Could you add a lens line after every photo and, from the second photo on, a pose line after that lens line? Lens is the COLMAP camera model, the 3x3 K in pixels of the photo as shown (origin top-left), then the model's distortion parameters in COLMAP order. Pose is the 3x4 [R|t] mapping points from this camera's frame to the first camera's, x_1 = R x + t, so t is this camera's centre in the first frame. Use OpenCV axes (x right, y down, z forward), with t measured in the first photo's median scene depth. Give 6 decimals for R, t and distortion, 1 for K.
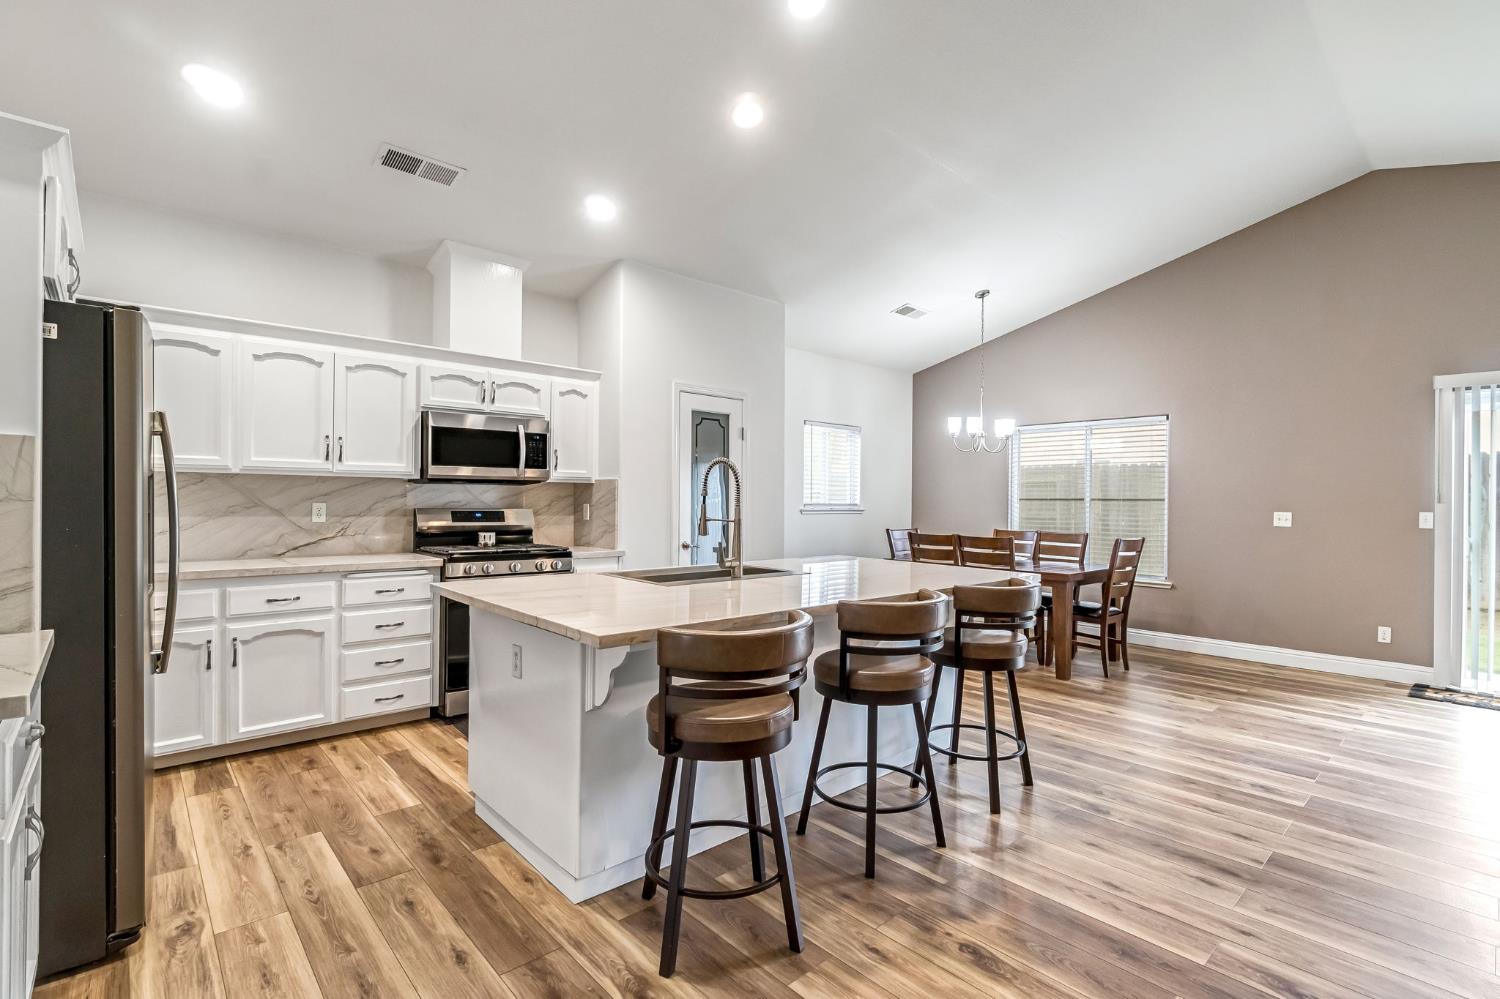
lens RADIAL K [[688.7, 0, 755.9], [0, 688.7, 508.3], [0, 0, 1]] dist [-0.010922, -0.000704]
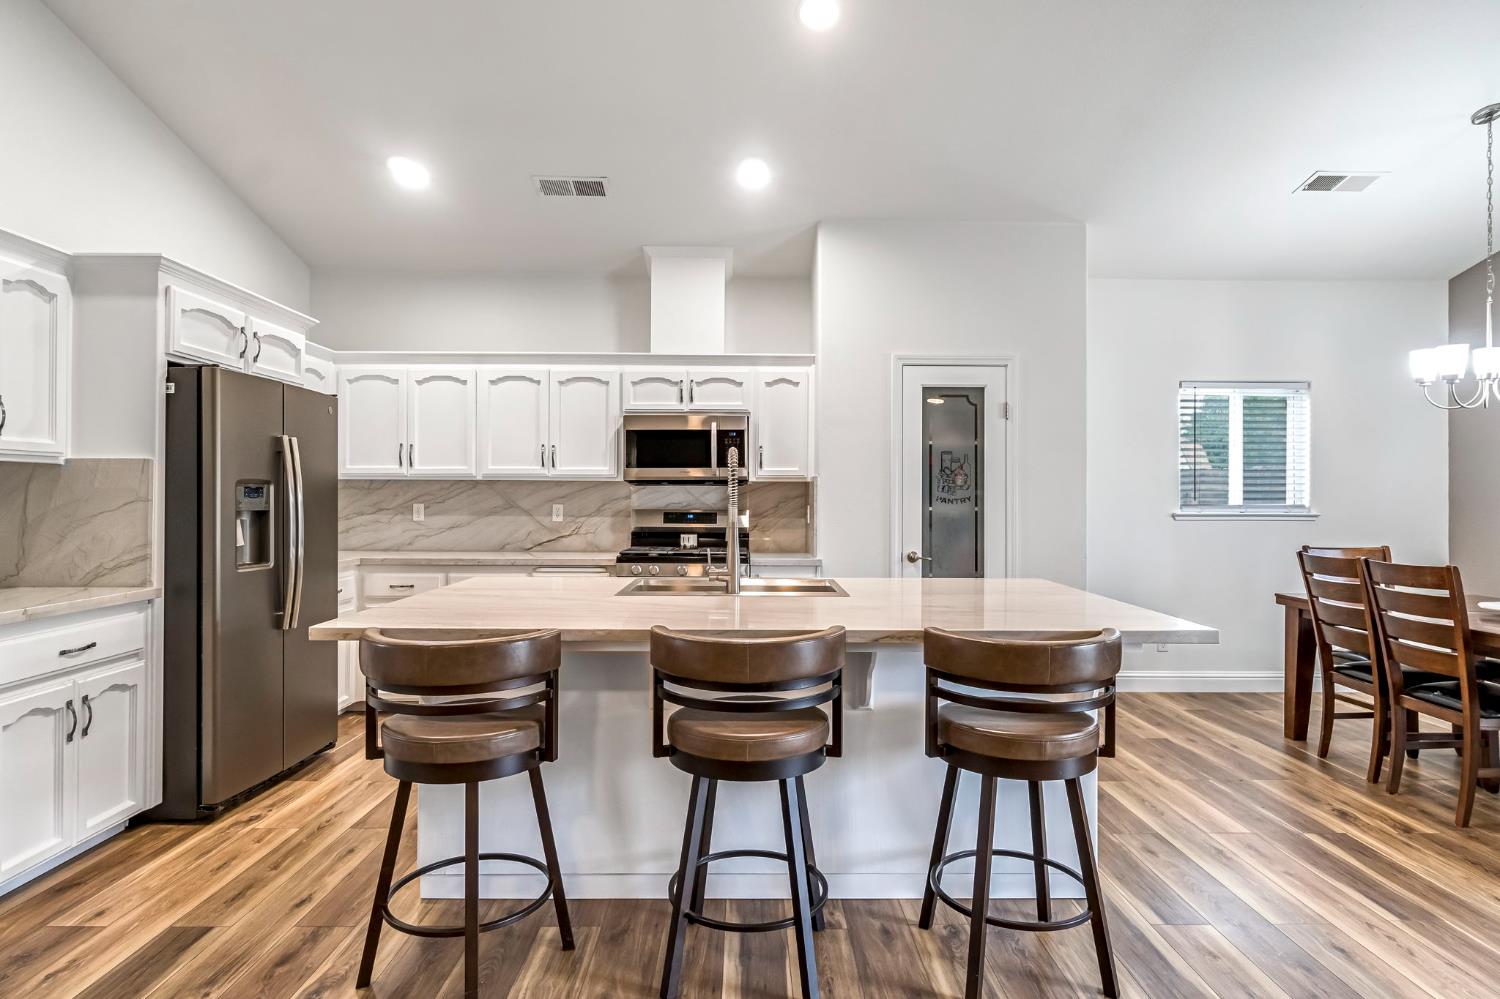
lens RADIAL K [[806.4, 0, 760.3], [0, 806.4, 497.1], [0, 0, 1]] dist [0.002127, 0.000454]
pose [[0.748139, -0.009379, -0.663476, 0.449704], [-0.004237, 0.999812, -0.018912, 0.003417], [0.663529, 0.016960, 0.747959, 0.213283]]
